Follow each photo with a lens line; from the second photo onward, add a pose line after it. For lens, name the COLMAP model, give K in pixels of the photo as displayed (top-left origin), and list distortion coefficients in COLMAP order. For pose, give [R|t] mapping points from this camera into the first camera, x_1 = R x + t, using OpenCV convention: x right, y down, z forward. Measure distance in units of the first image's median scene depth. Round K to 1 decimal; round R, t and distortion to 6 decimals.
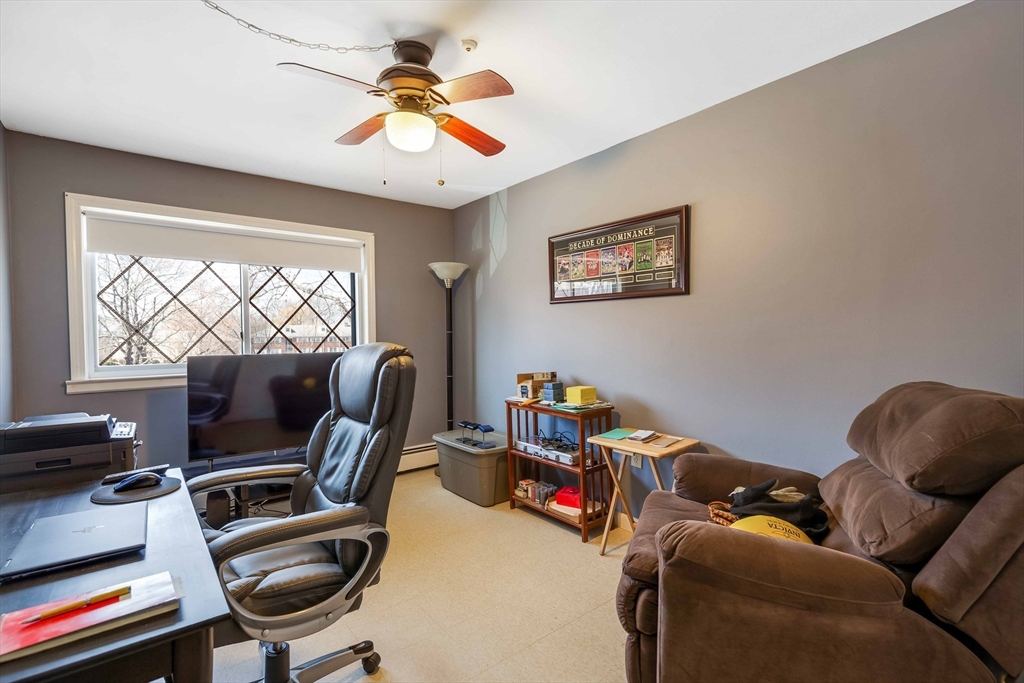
lens RADIAL K [[471.9, 0, 515.2], [0, 471.9, 342.5], [0, 0, 1]] dist [0.003126, 0.000240]
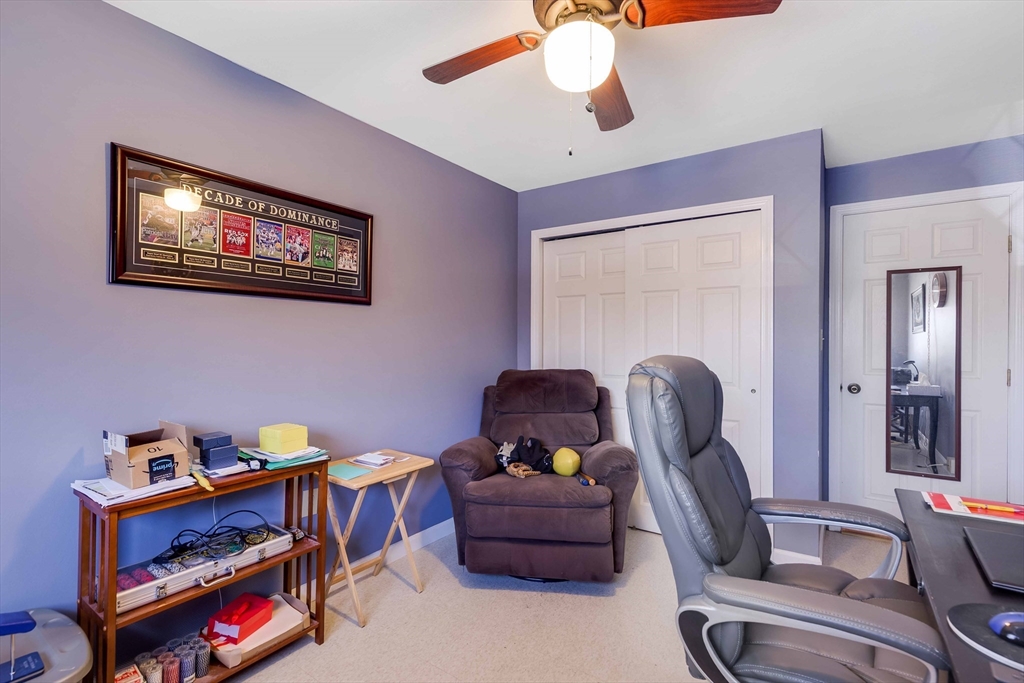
lens RADIAL K [[471.9, 0, 515.2], [0, 471.9, 342.5], [0, 0, 1]] dist [0.003126, 0.000240]
pose [[-0.291405, 0.006031, 0.956581, -0.603121], [0.018126, 0.999835, -0.000782, -0.016324], [-0.956428, 0.017111, -0.291466, 0.909219]]
